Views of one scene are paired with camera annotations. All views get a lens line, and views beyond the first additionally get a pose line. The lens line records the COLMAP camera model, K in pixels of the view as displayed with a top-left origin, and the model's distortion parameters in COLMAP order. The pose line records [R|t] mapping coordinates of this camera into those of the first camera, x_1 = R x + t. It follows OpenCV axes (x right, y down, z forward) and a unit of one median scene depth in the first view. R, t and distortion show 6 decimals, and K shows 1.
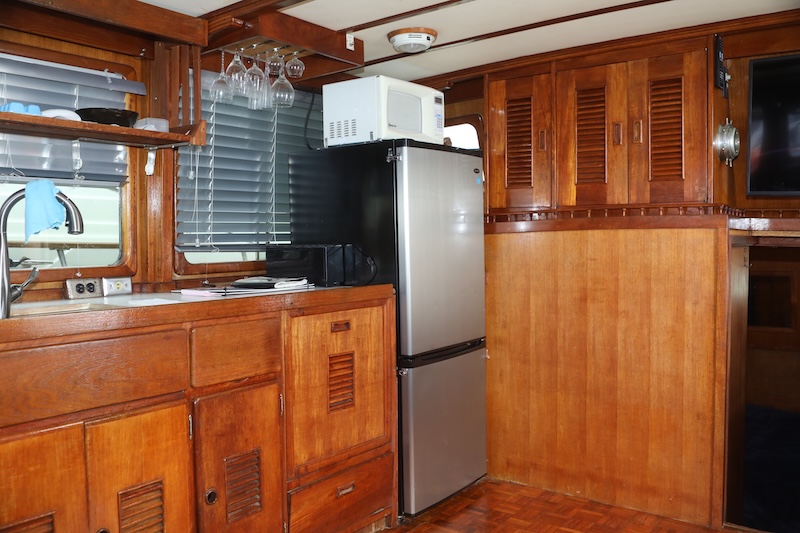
lens RADIAL K [[701.1, 0, 400.0], [0, 701.1, 266.5], [0, 0, 1]] dist [-0.087264, 0.003246]
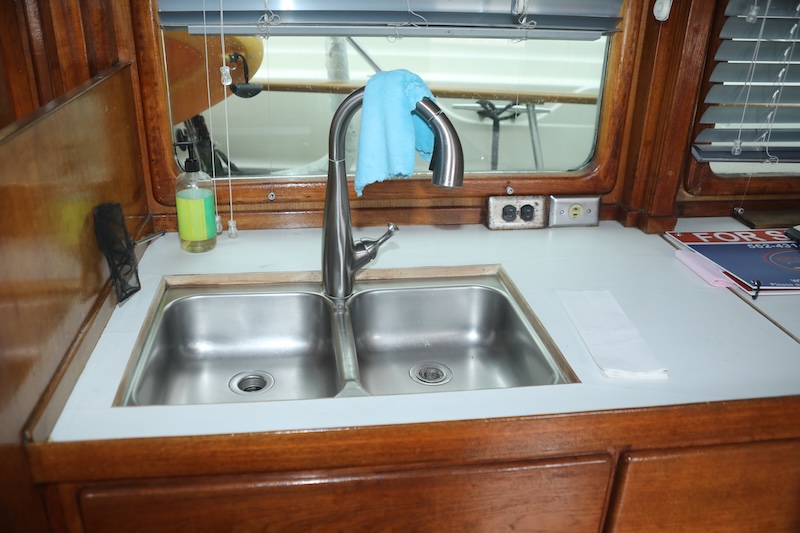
lens RADIAL K [[701.1, 0, 400.0], [0, 701.1, 266.5], [0, 0, 1]] dist [-0.087264, 0.003246]
pose [[0.710242, 0.302523, -0.635639, -0.115040], [-0.058325, 0.925134, 0.375133, -0.131293], [0.701538, -0.229361, 0.674714, 0.451148]]
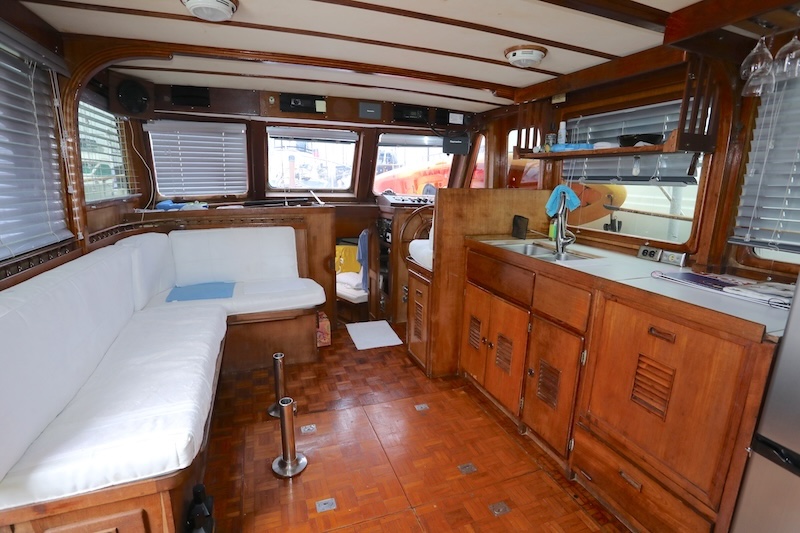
lens RADIAL K [[382.3, 0, 400.0], [0, 382.3, 266.5], [0, 0, 1]] dist [-0.077449, 0.029457]
pose [[-0.537554, 0.181253, -0.823519, 0.467124], [-0.048285, 0.968406, 0.244660, -0.102468], [0.841846, 0.171281, -0.511819, 0.857183]]
